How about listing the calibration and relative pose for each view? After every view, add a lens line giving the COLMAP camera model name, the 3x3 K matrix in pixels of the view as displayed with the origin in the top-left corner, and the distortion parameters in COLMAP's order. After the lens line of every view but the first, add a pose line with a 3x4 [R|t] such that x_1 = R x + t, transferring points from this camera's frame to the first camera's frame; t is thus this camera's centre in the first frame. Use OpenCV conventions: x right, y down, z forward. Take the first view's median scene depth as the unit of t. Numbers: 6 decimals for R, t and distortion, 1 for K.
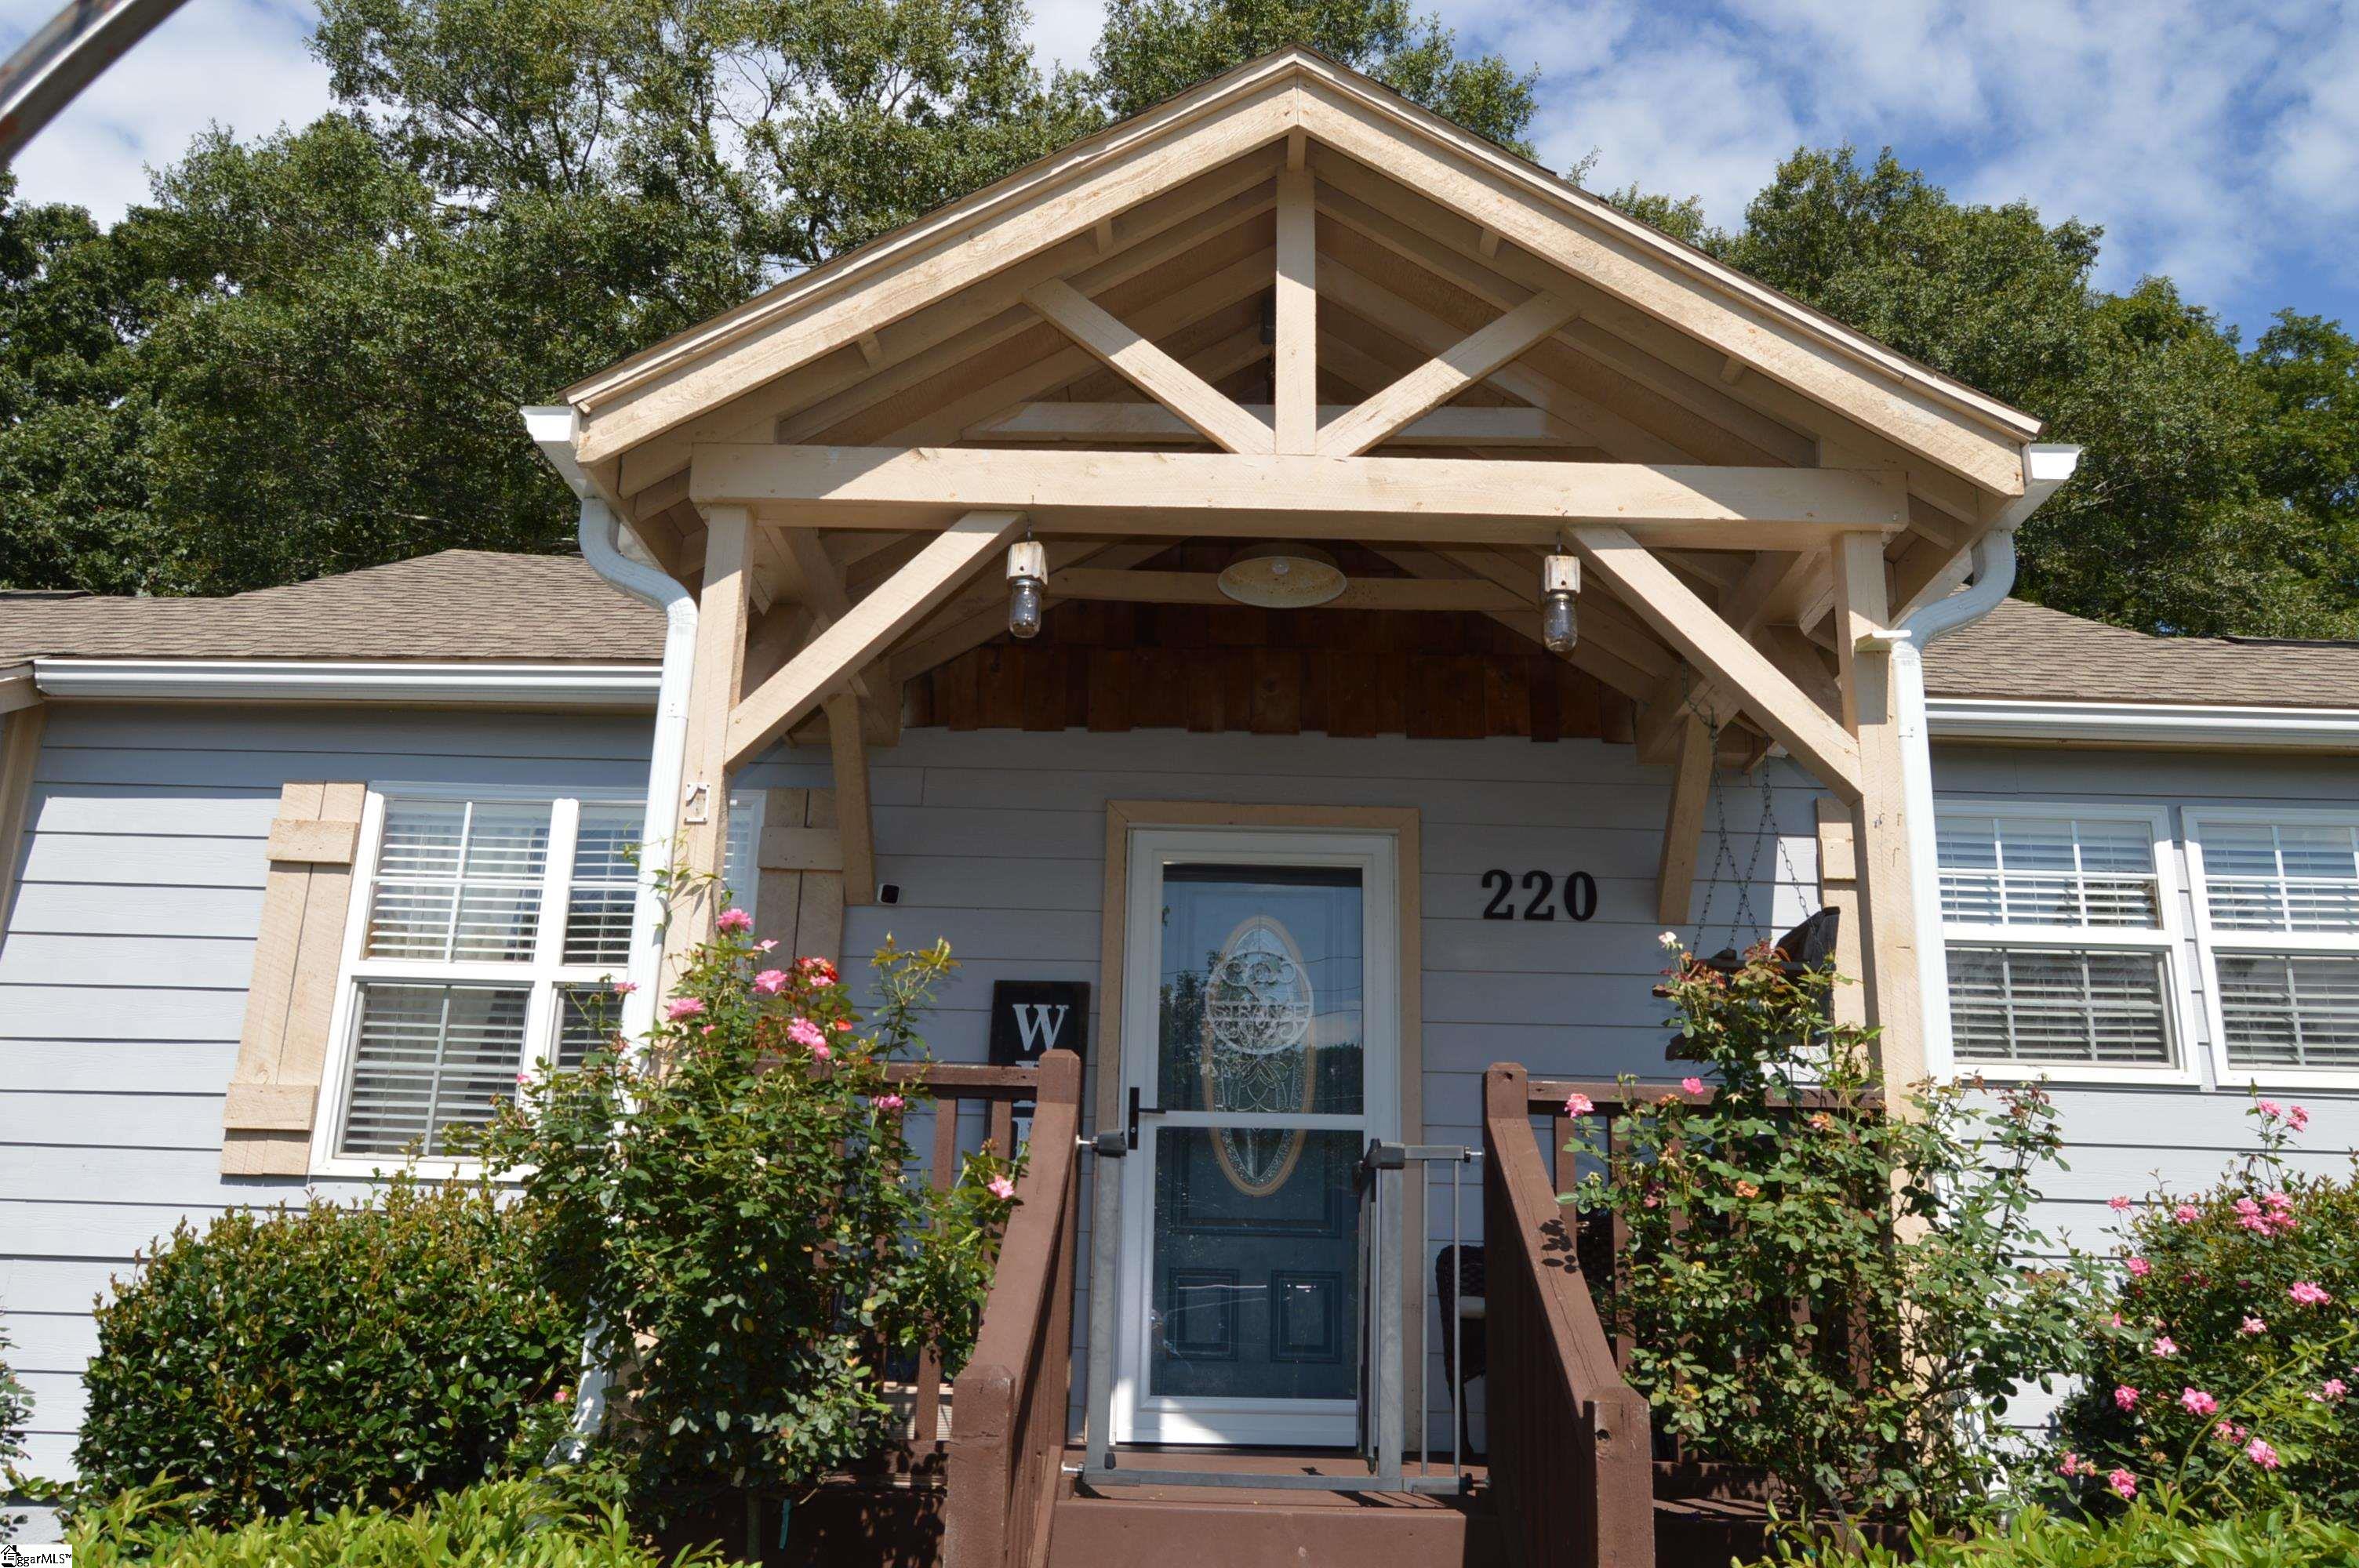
lens RADIAL K [[1859.2, 0, 1179.5], [0, 1859.2, 784.0], [0, 0, 1]] dist [-0.013907, 0.001639]
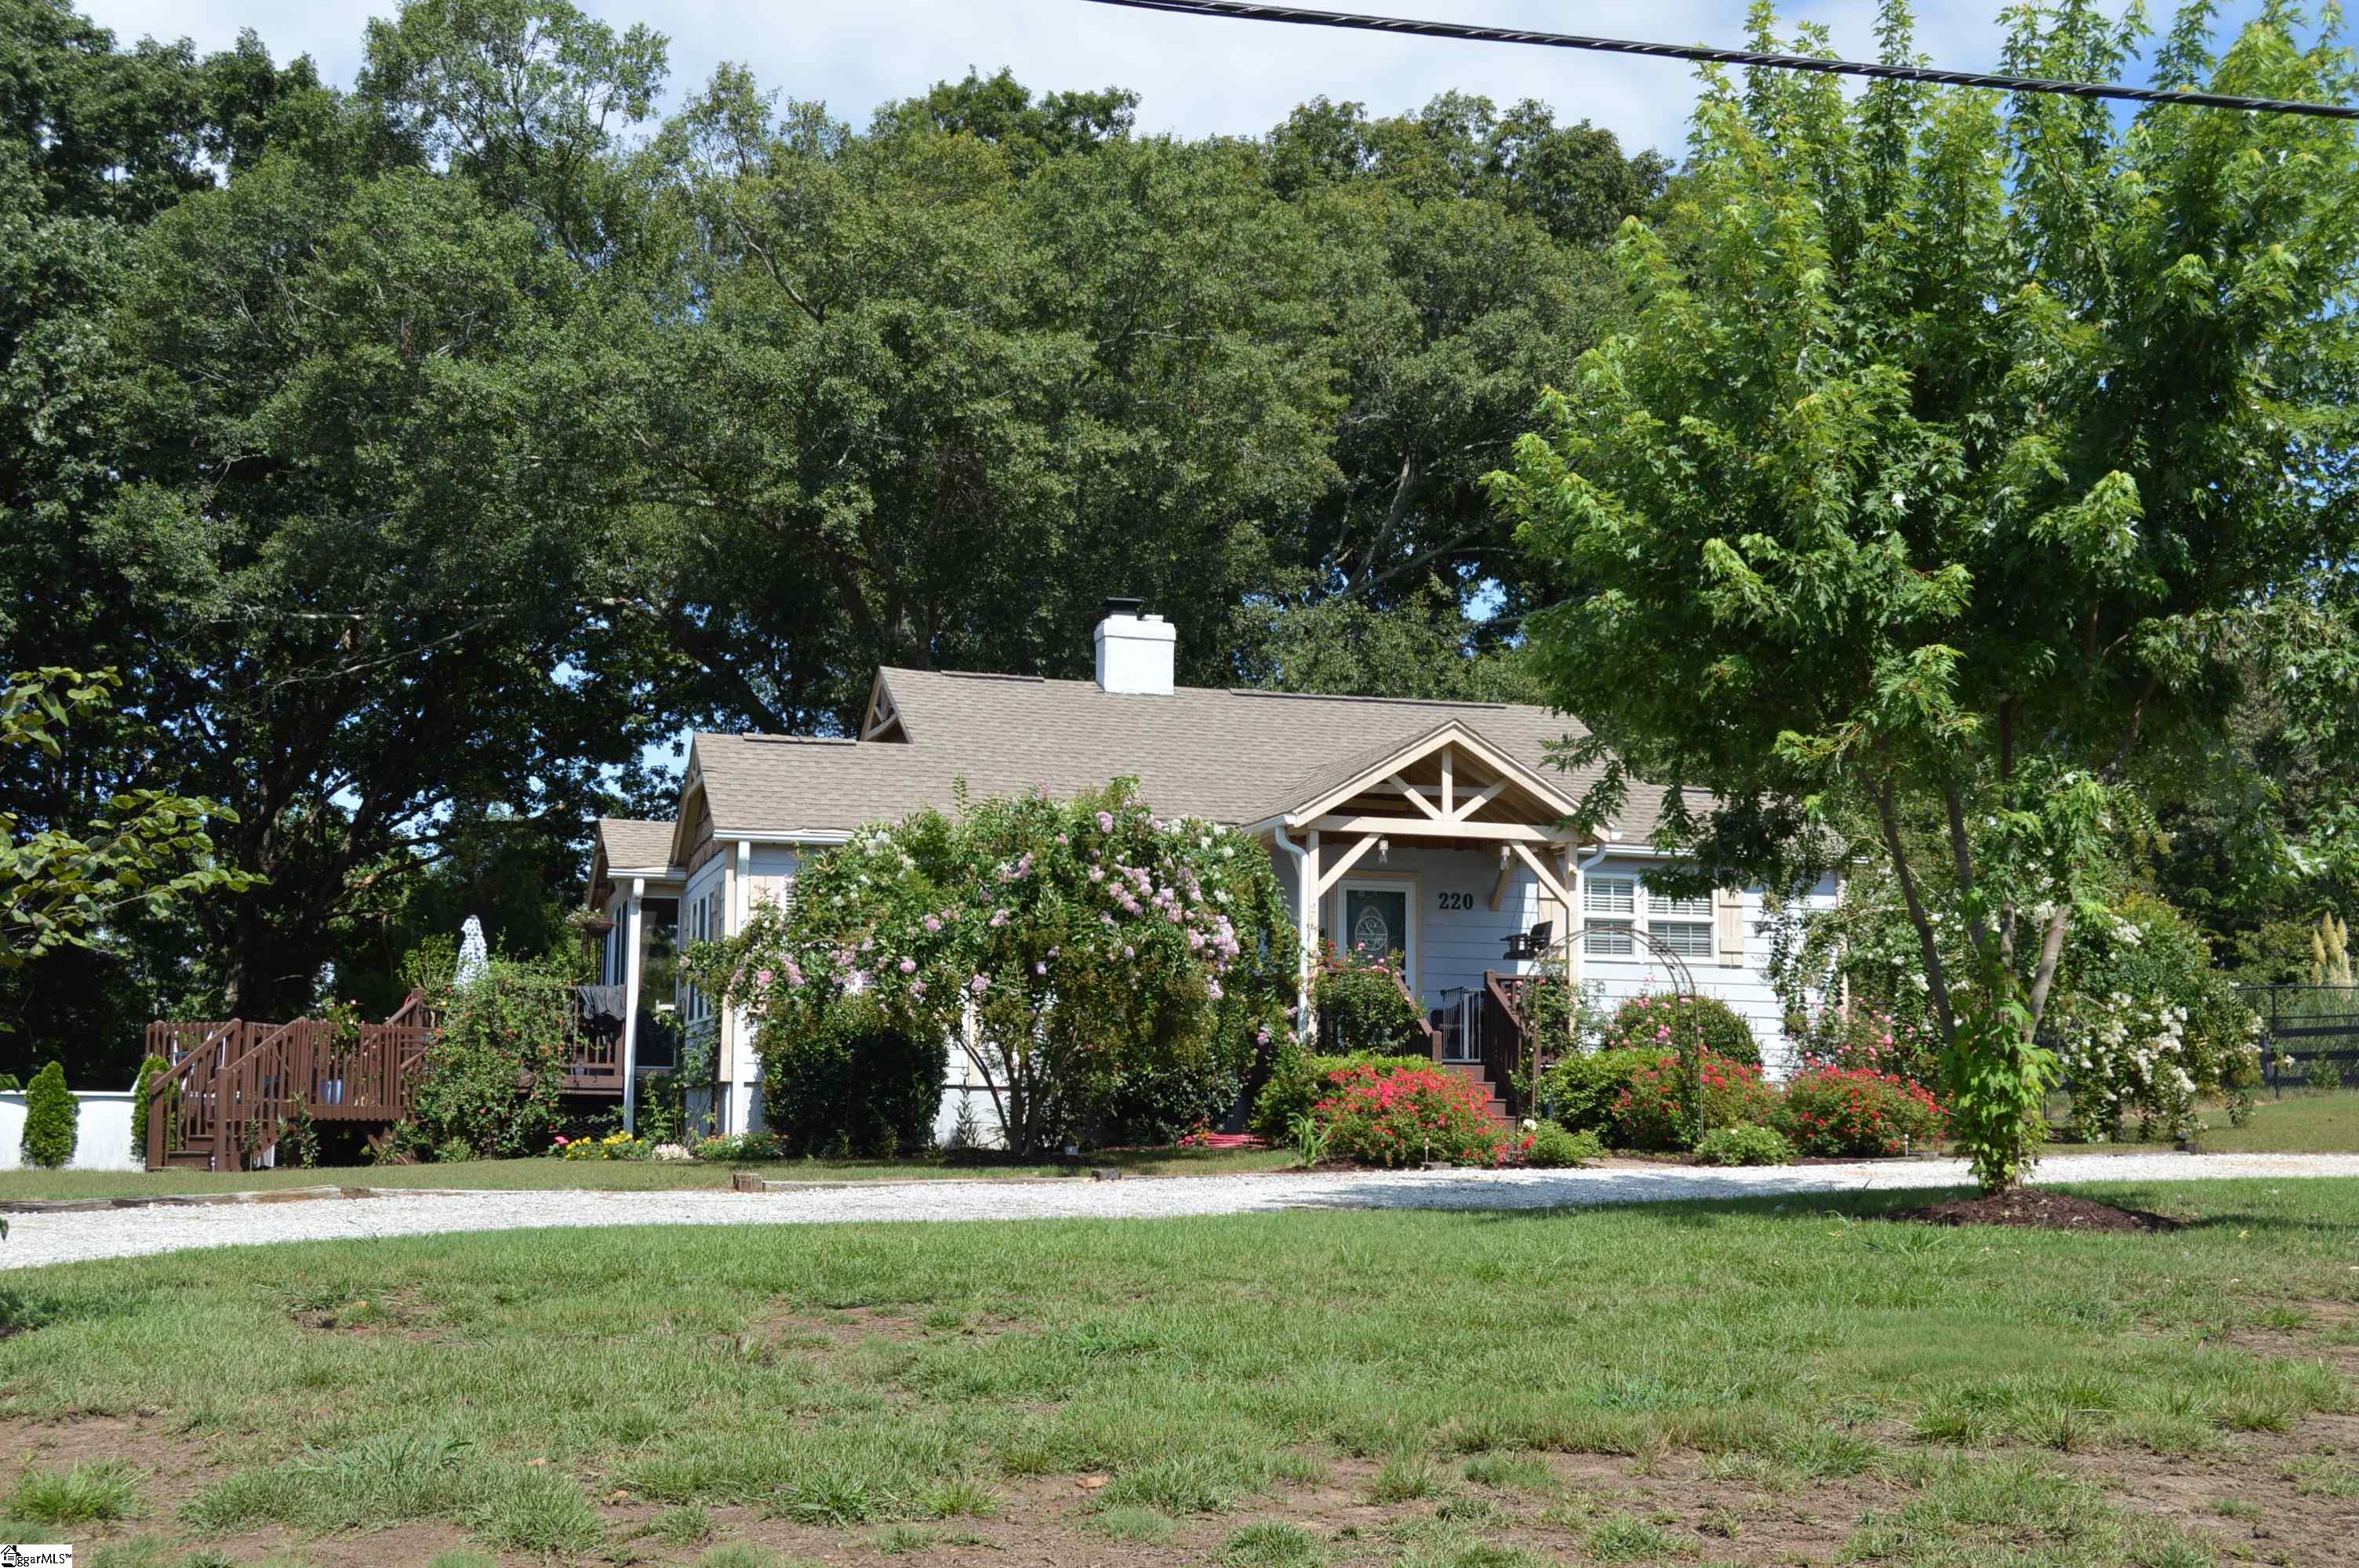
lens RADIAL K [[2626.1, 0, 1179.5], [0, 2626.1, 784.0], [0, 0, 1]] dist [-0.011270, 0.032536]
pose [[0.956001, 0.020324, 0.292658, -2.096944], [-0.067389, 0.986135, 0.151648, -1.047014], [-0.285518, -0.164697, 0.944116, -4.081898]]
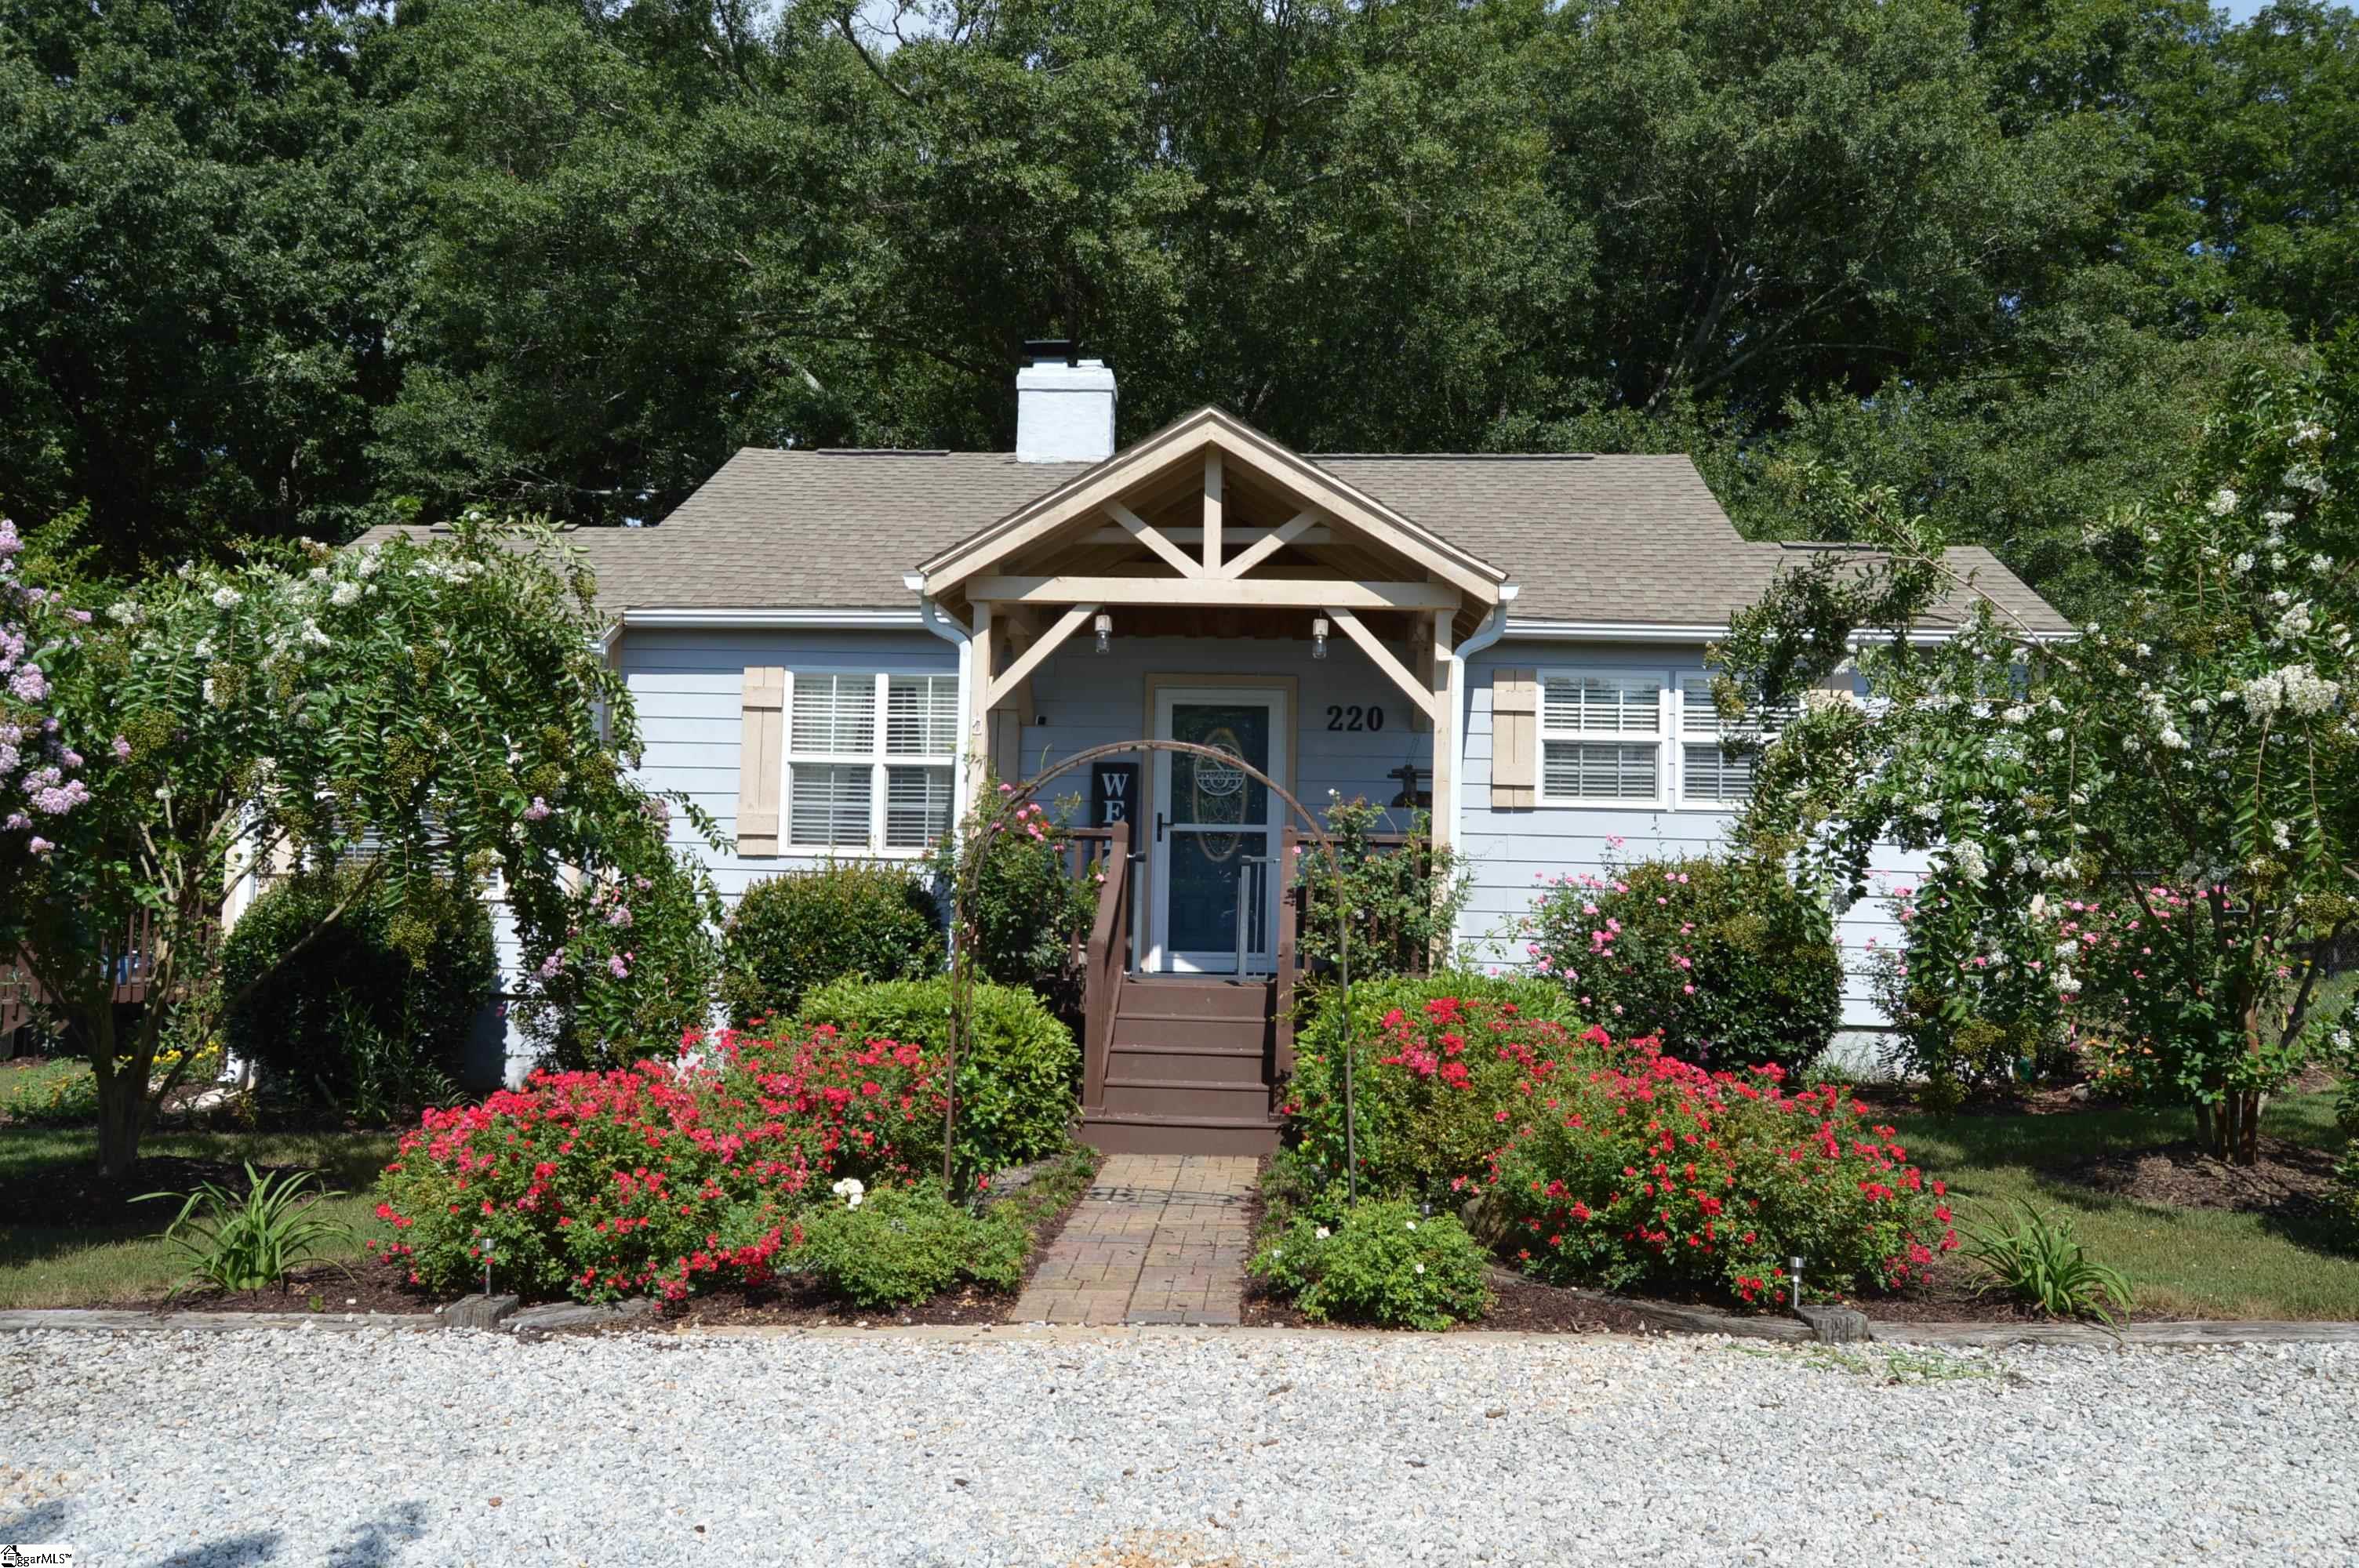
lens RADIAL K [[1859.2, 0, 1179.5], [0, 1859.2, 784.0], [0, 0, 1]] dist [-0.013907, 0.001639]
pose [[0.998782, -0.007540, -0.048769, 0.132143], [0.017942, 0.976110, 0.216535, -0.426544], [0.045971, -0.217146, 0.975056, -1.384287]]
